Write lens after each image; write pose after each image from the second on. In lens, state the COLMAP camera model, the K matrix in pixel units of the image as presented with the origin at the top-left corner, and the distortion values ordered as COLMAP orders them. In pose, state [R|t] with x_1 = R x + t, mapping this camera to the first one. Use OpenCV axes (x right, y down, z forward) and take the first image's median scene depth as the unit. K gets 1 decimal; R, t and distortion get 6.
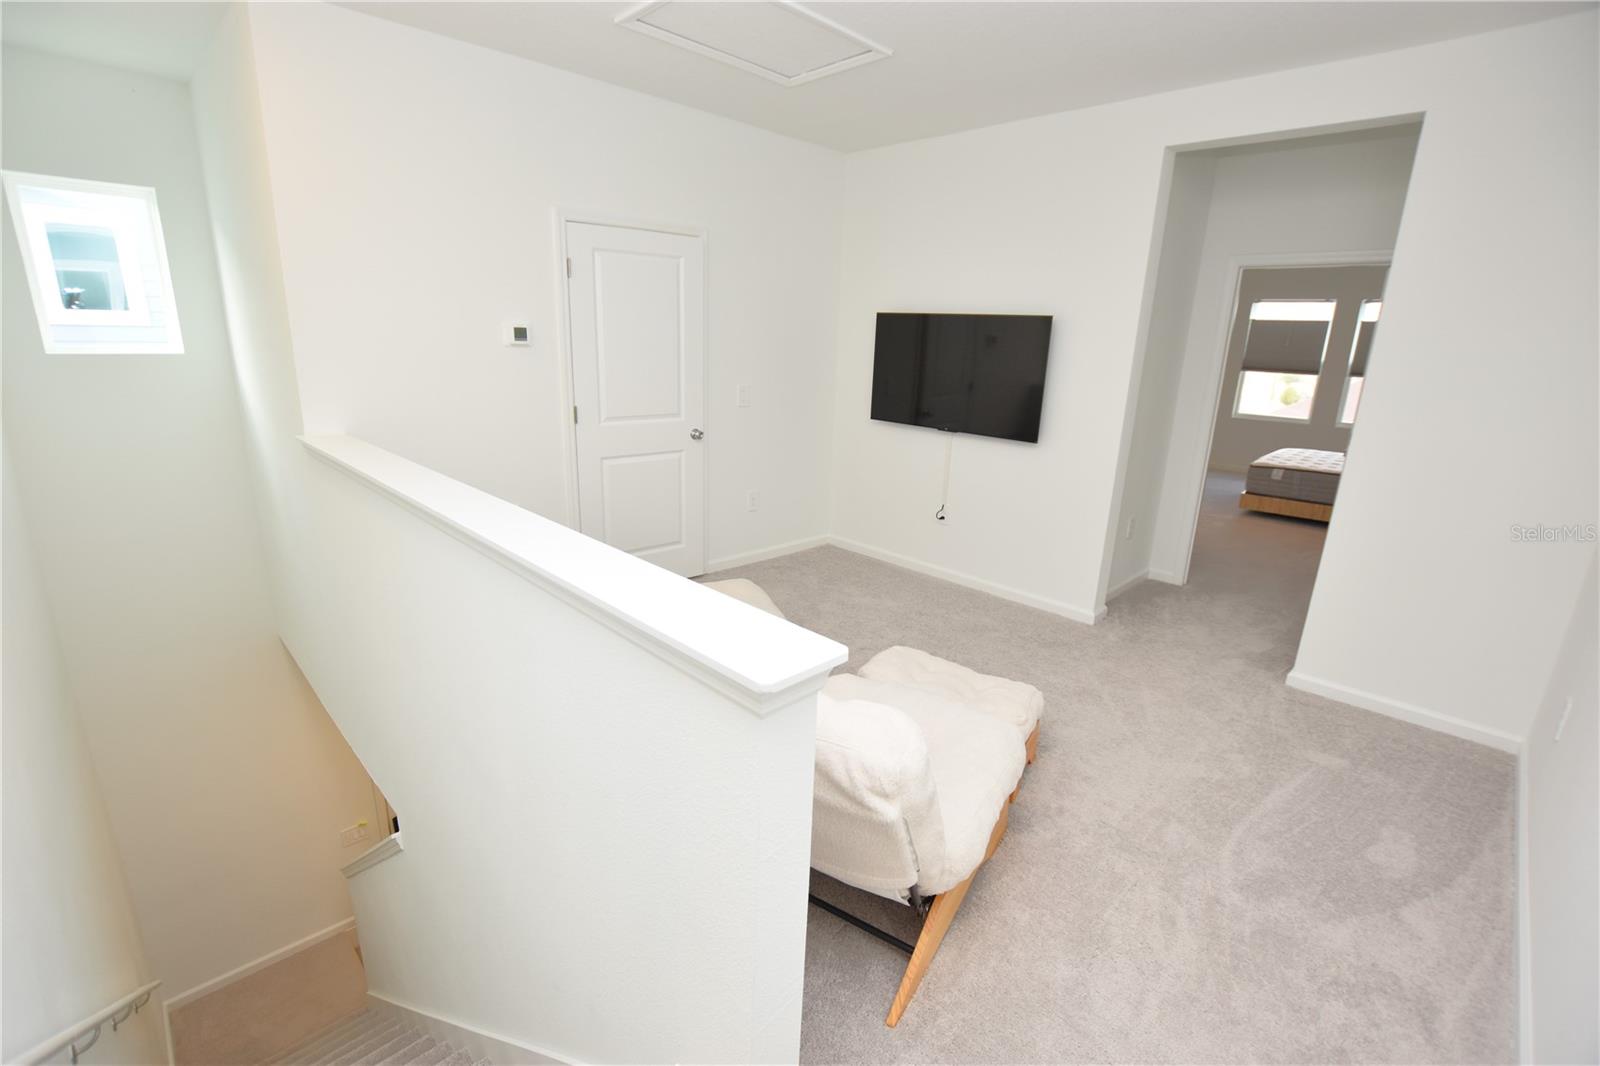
lens RADIAL K [[713.1, 0, 793.5], [0, 713.1, 531.6], [0, 0, 1]] dist [-0.032090, 0.004827]
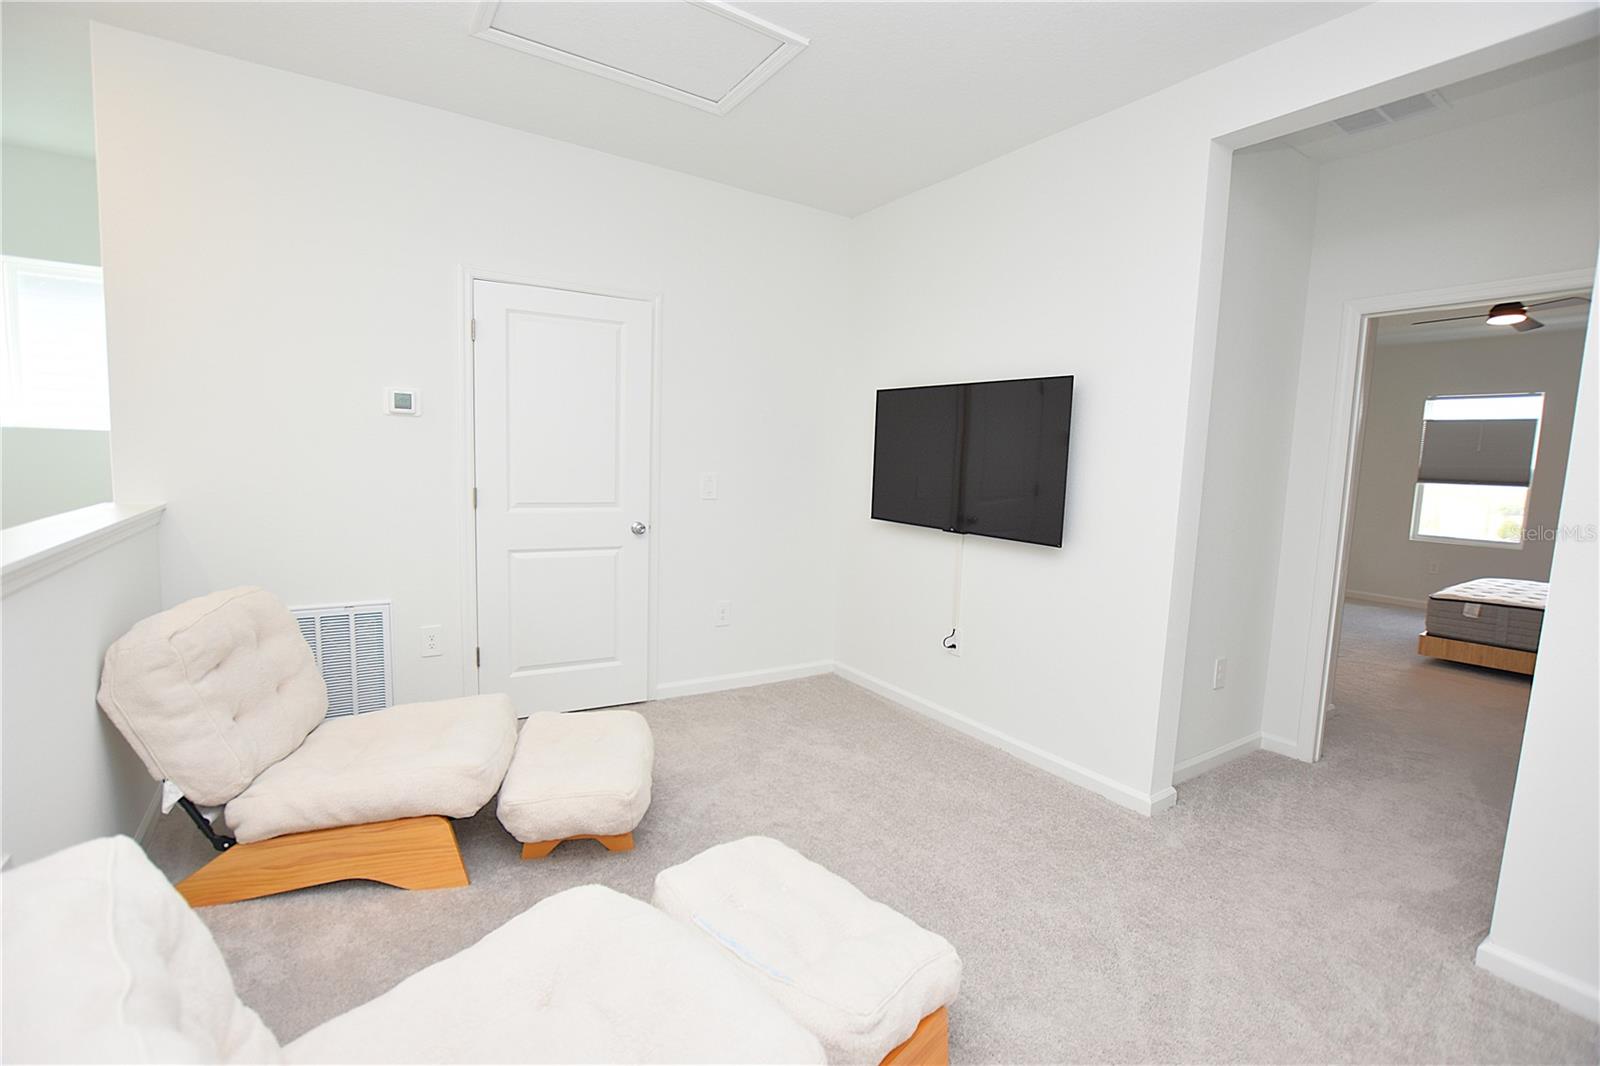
lens RADIAL K [[713.1, 0, 795.4], [0, 713.1, 531.7], [0, 0, 1]] dist [-0.032090, 0.004827]
pose [[0.980782, 0.021251, -0.193944, 0.204277], [-0.054568, 0.984258, -0.168104, -0.003021], [0.187319, 0.175456, 0.966502, 0.231472]]
